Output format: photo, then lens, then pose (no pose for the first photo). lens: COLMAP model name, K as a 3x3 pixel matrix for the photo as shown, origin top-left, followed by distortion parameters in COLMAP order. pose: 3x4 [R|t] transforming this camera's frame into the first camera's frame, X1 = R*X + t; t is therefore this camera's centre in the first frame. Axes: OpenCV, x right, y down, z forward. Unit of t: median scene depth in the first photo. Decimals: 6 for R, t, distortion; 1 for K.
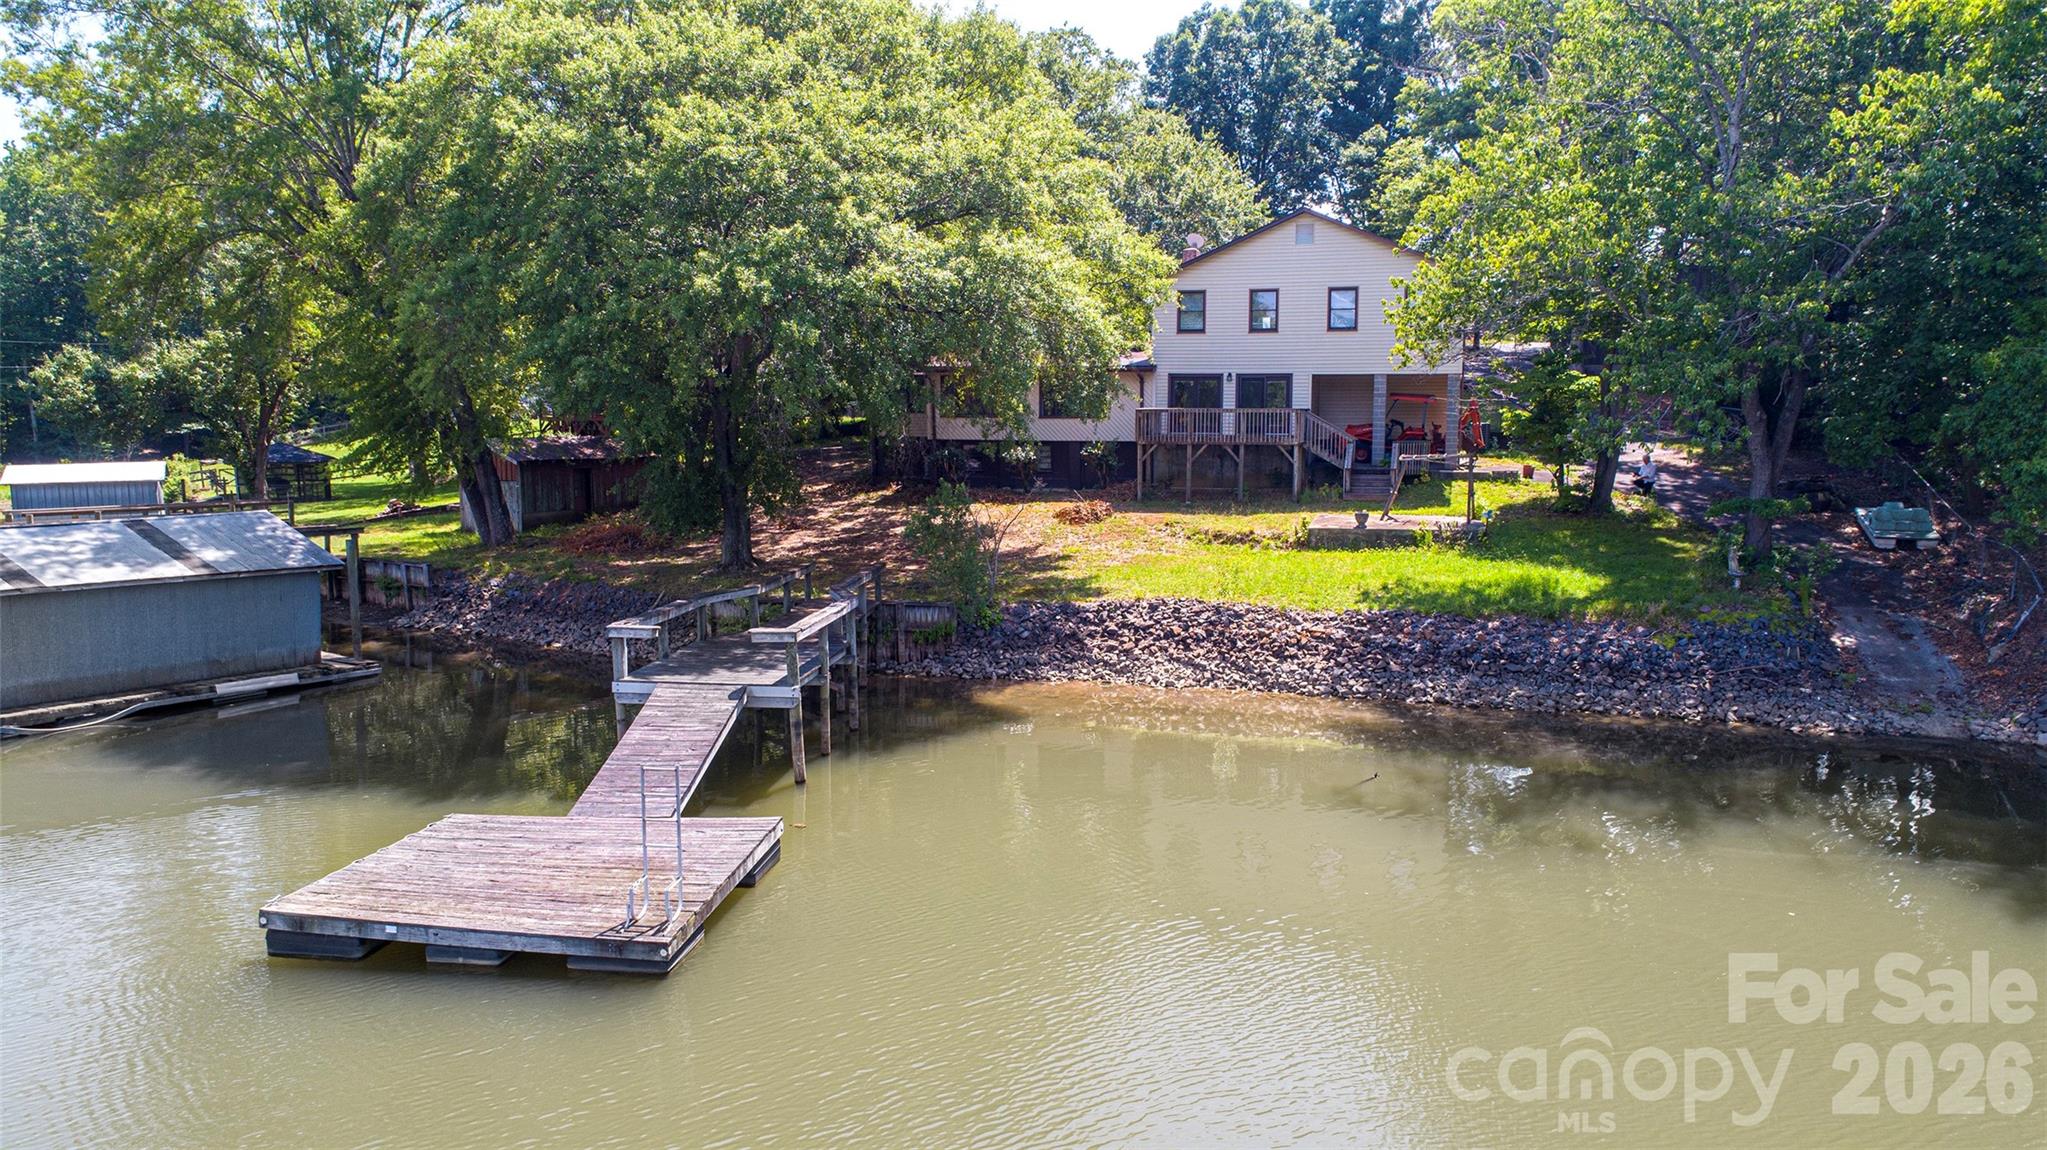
lens RADIAL K [[1380.7, 0, 1023.5], [0, 1380.7, 575.0], [0, 0, 1]] dist [-0.006488, 0.002793]
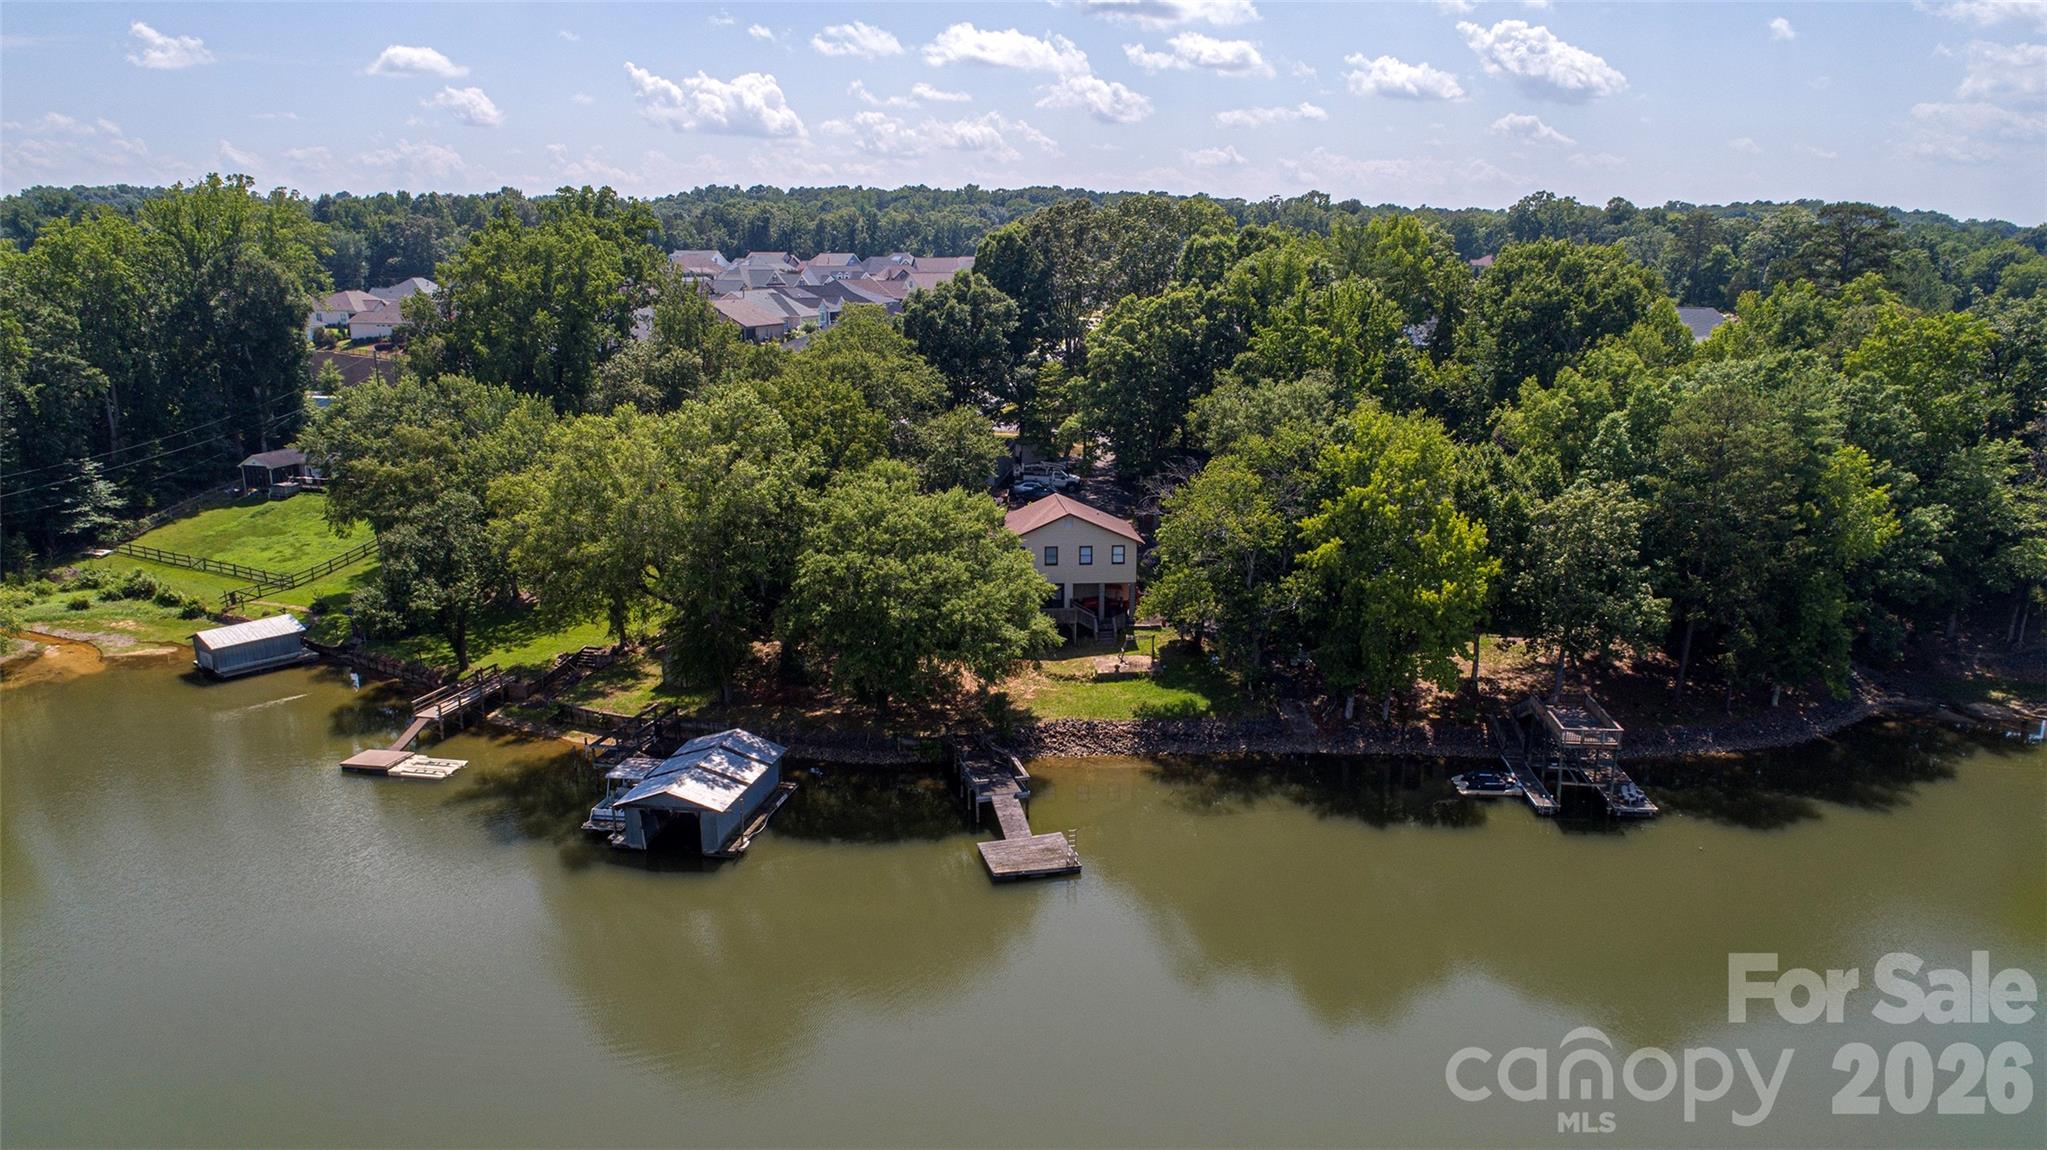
lens RADIAL K [[1380.7, 0, 1023.5], [0, 1380.7, 575.0], [0, 0, 1]] dist [-0.006488, 0.002793]
pose [[0.931022, -0.083707, 0.355233, -0.829095], [0.043403, 0.991829, 0.119962, -0.534840], [-0.362373, -0.096270, 0.927048, -1.330749]]
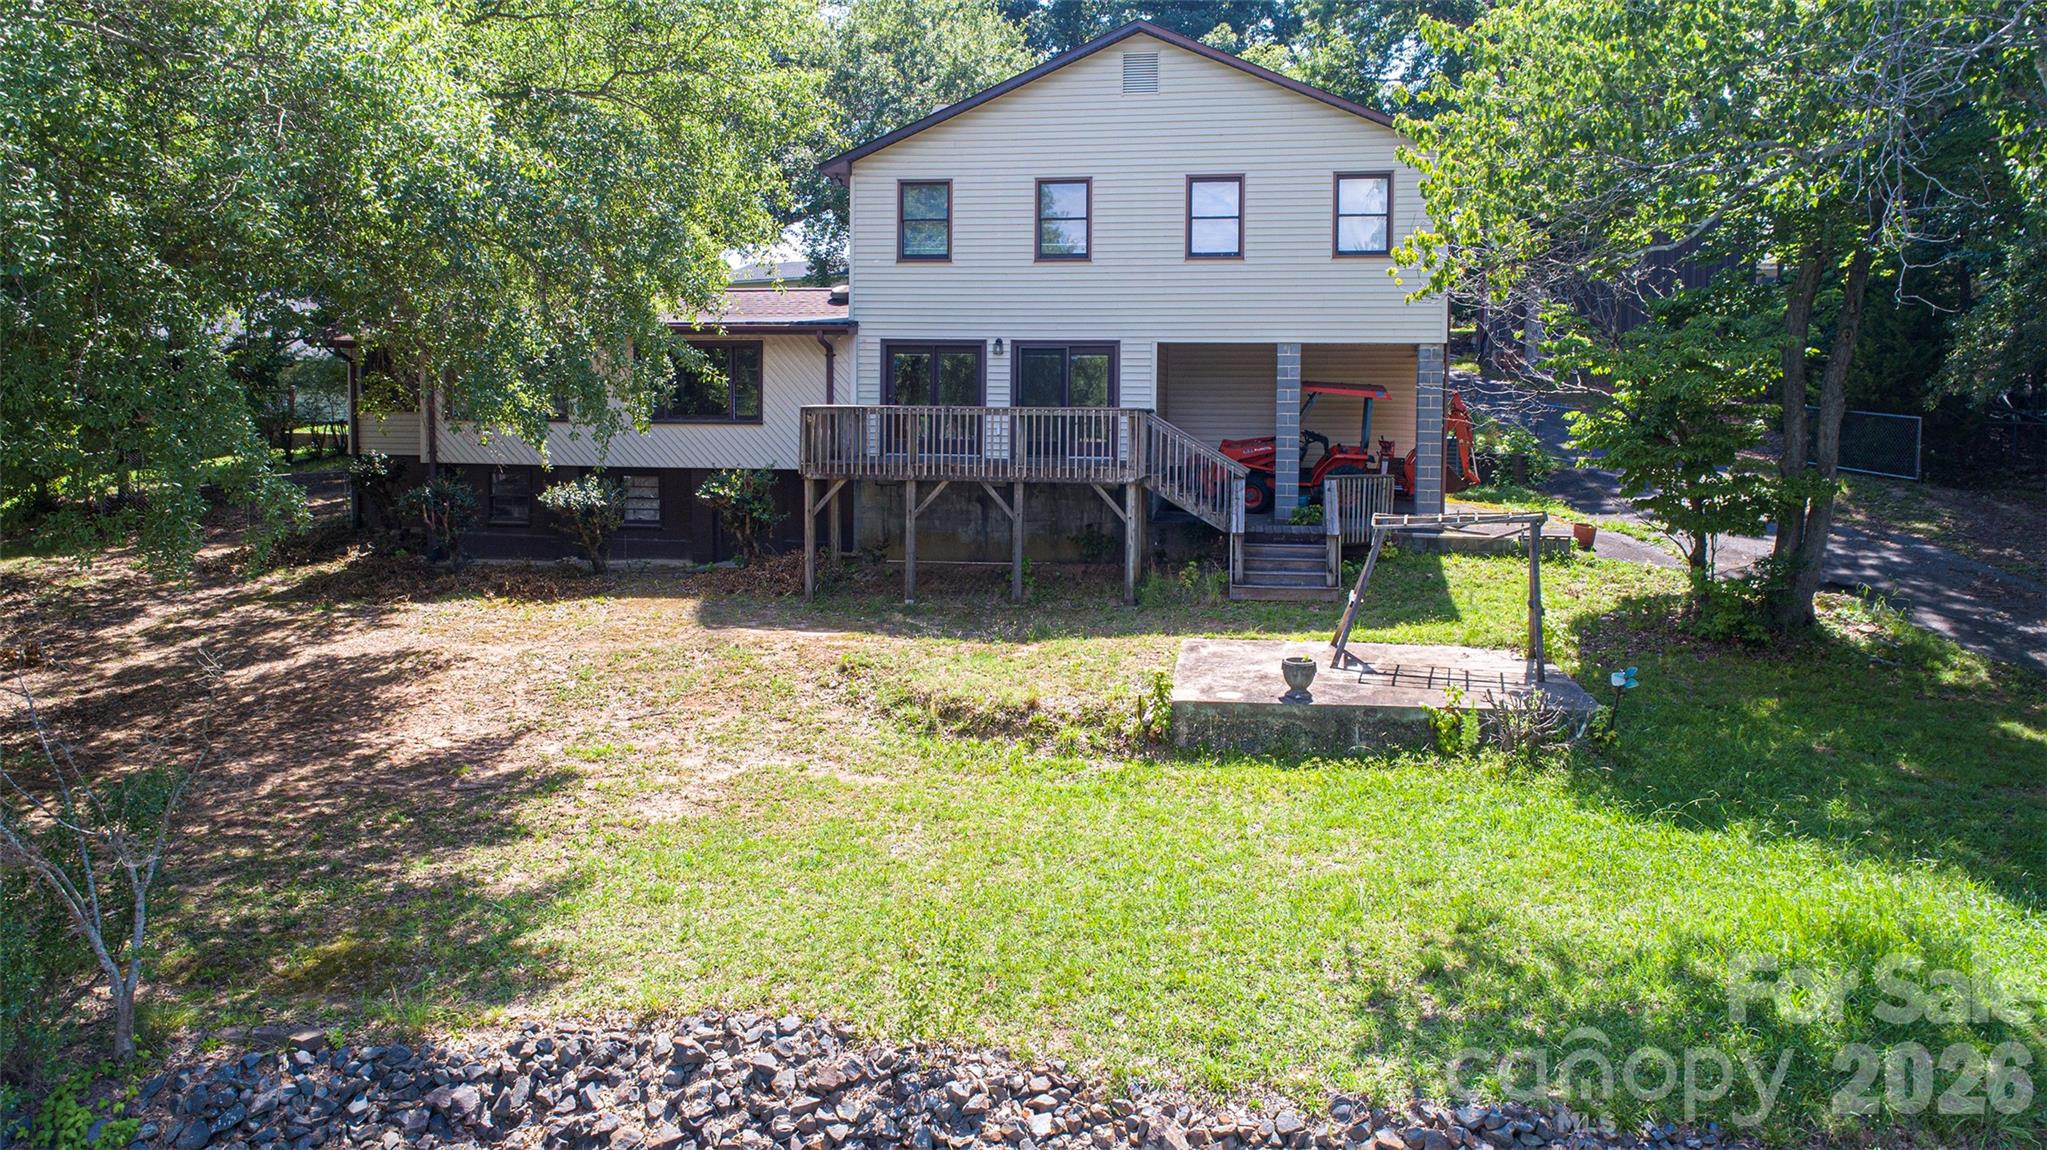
lens RADIAL K [[1437.2, 0, 1027.3], [0, 1437.2, 446.2], [0, 0, 1]] dist [-0.005488, 0.001091]
pose [[0.990792, 0.005218, 0.135295, 0.108548], [0.007791, 0.995404, -0.095446, -0.068537], [-0.135171, 0.095622, 0.986197, 0.588364]]
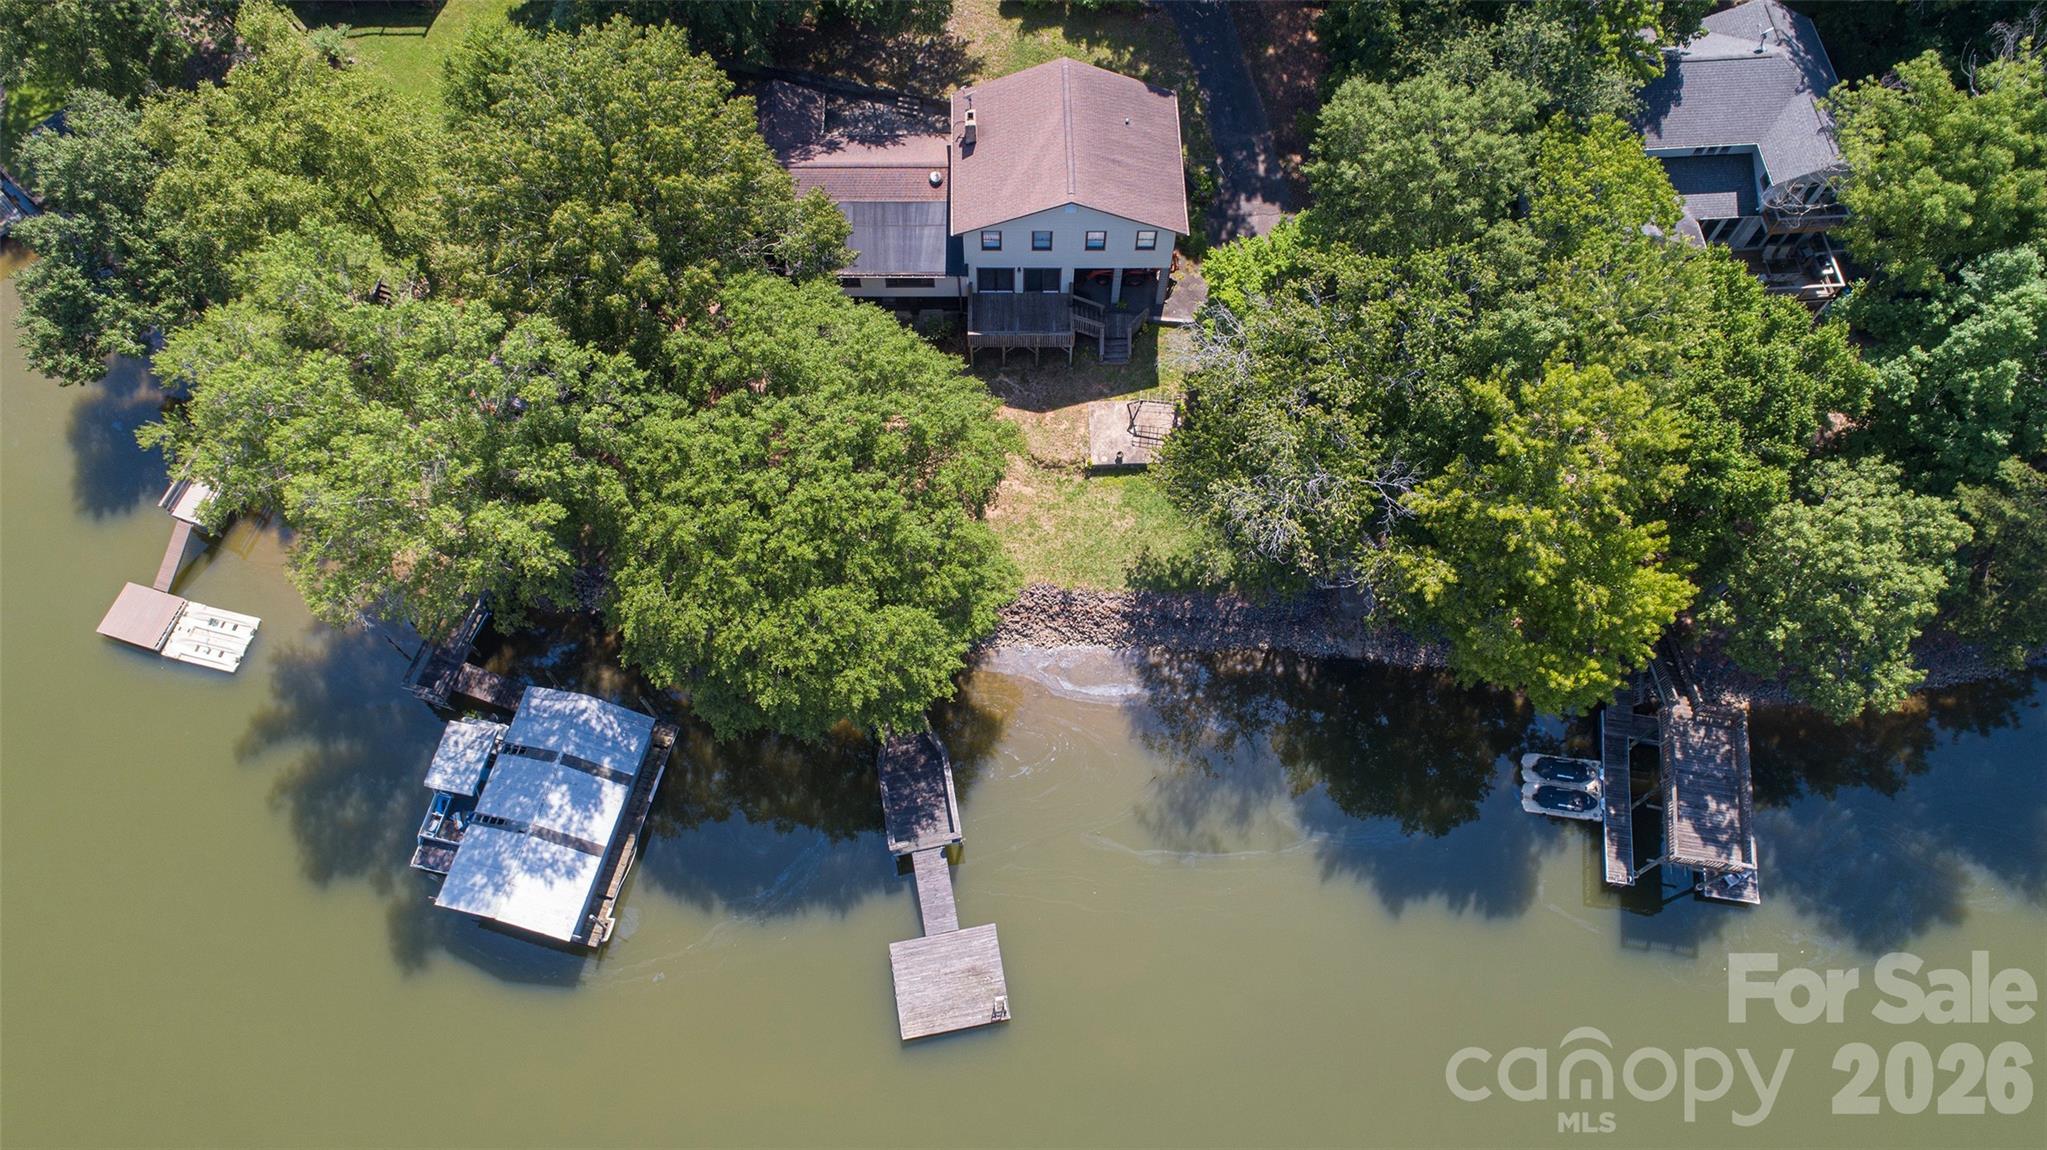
lens RADIAL K [[1294.4, 0, 1012.2], [0, 1294.4, 607.0], [0, 0, 1]] dist [-0.006900, -0.000747]
pose [[0.953377, -0.270350, 0.134103, -0.171948], [0.024000, 0.510885, 0.859314, -1.429760], [-0.300827, -0.816031, 0.493554, 0.040068]]
